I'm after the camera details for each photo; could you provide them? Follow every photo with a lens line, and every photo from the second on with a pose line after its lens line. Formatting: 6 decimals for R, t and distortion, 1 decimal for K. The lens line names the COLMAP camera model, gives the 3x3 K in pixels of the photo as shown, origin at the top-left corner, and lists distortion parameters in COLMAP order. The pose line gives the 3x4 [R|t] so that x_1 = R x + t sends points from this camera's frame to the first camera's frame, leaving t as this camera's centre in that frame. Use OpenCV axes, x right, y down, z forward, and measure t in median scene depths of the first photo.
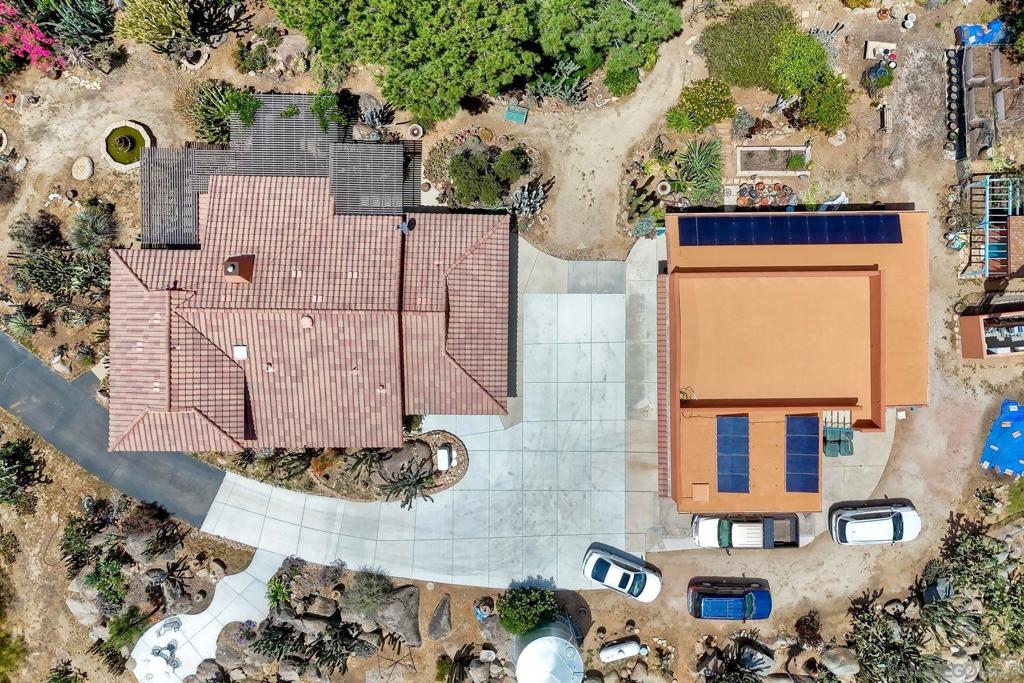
lens RADIAL K [[767.4, 0, 514.2], [0, 767.4, 304.5], [0, 0, 1]] dist [0.083031, -0.090134]
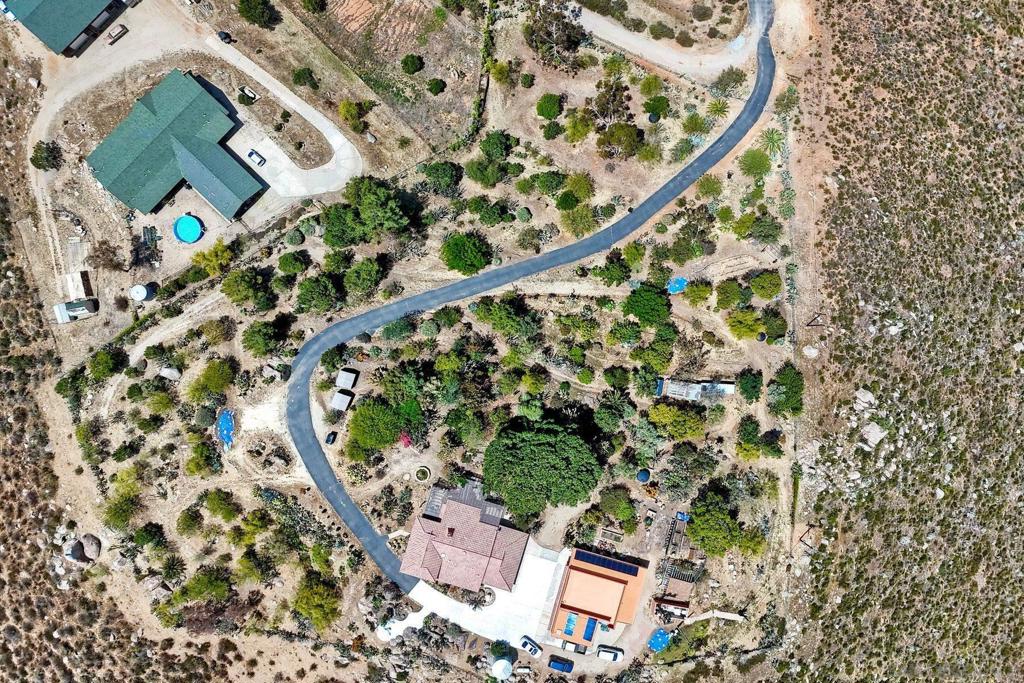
lens RADIAL K [[767.4, 0, 514.2], [0, 767.4, 304.5], [0, 0, 1]] dist [0.083031, -0.090134]
pose [[0.958918, 0.283670, 0.002851, -0.340706], [-0.283659, 0.958918, -0.003565, -0.988173], [-0.003745, 0.002610, 0.999990, -2.236195]]
